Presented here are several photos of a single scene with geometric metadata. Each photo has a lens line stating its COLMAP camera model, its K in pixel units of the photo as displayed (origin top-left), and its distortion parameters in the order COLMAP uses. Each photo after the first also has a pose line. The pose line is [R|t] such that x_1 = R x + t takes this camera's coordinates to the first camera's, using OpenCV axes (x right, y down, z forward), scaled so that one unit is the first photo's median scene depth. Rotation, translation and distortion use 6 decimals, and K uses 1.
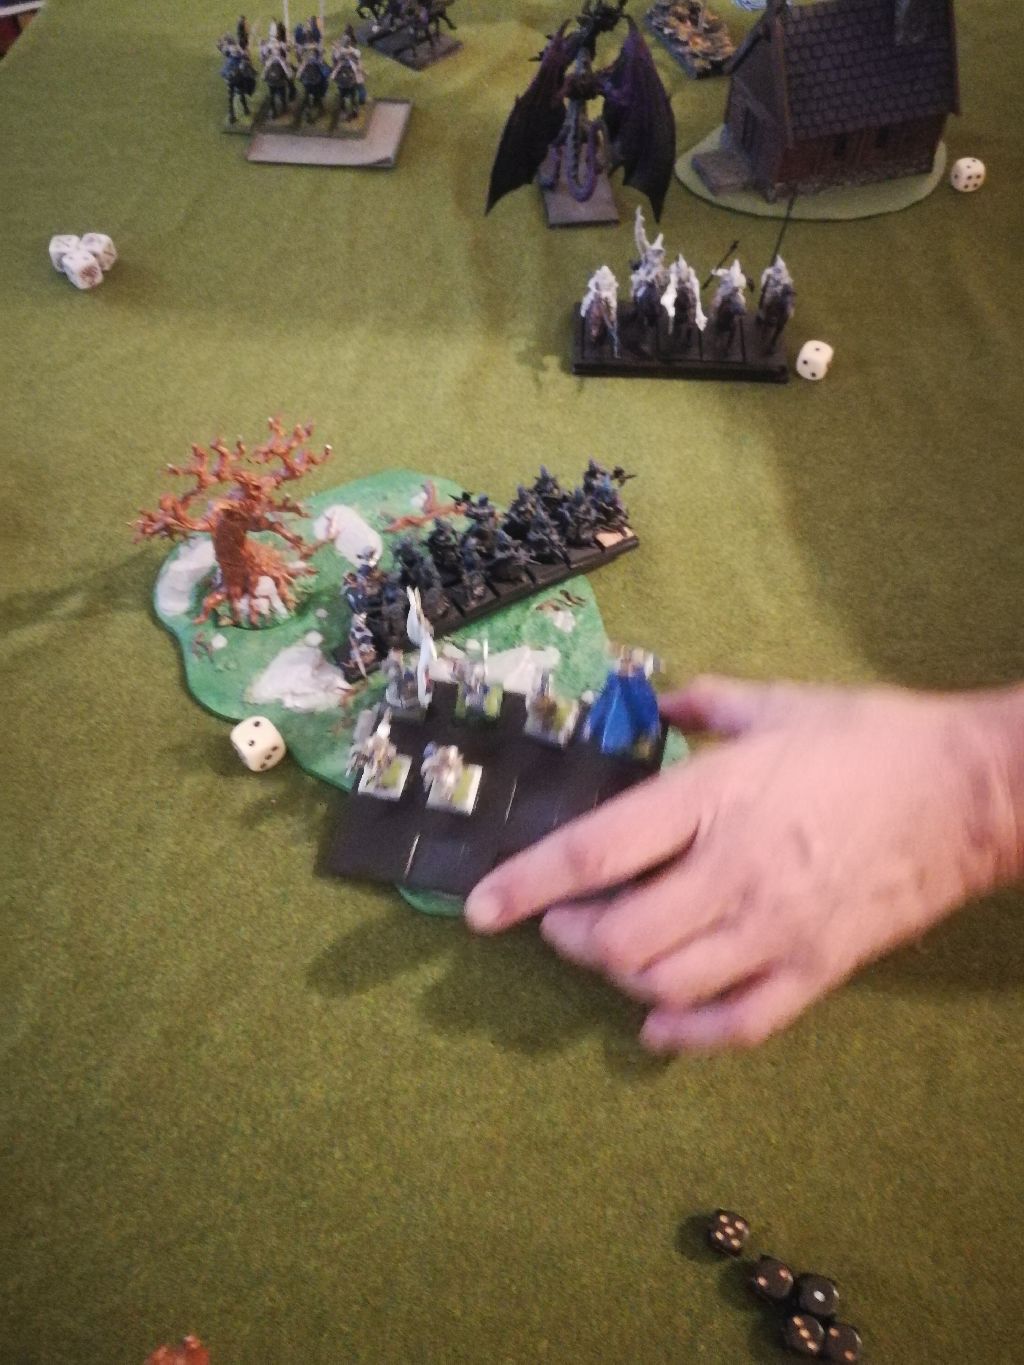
lens RADIAL K [[1065.6, 0, 512.4], [0, 1065.6, 682.7], [0, 0, 1]] dist [-0.029702, -0.002229]
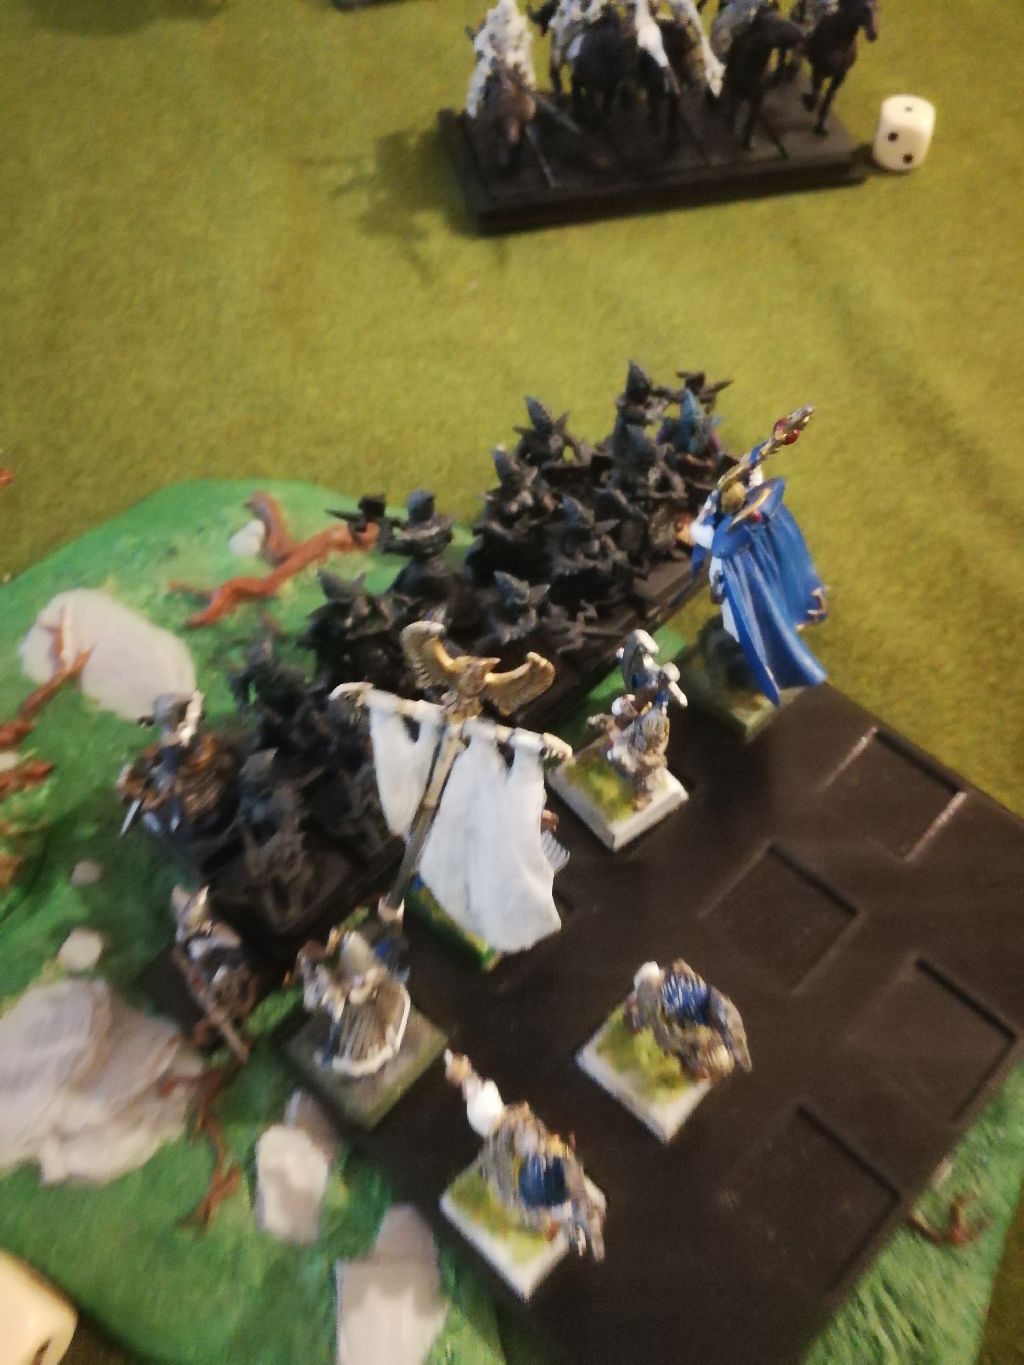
lens RADIAL K [[1065.6, 0, 500.0], [0, 1065.6, 707.1], [0, 0, 1]] dist [-0.029702, -0.002229]
pose [[0.959894, -0.237590, 0.148845, -0.073941], [0.233423, 0.971328, 0.045129, -0.104676], [-0.155299, -0.008576, 0.987830, 0.574613]]
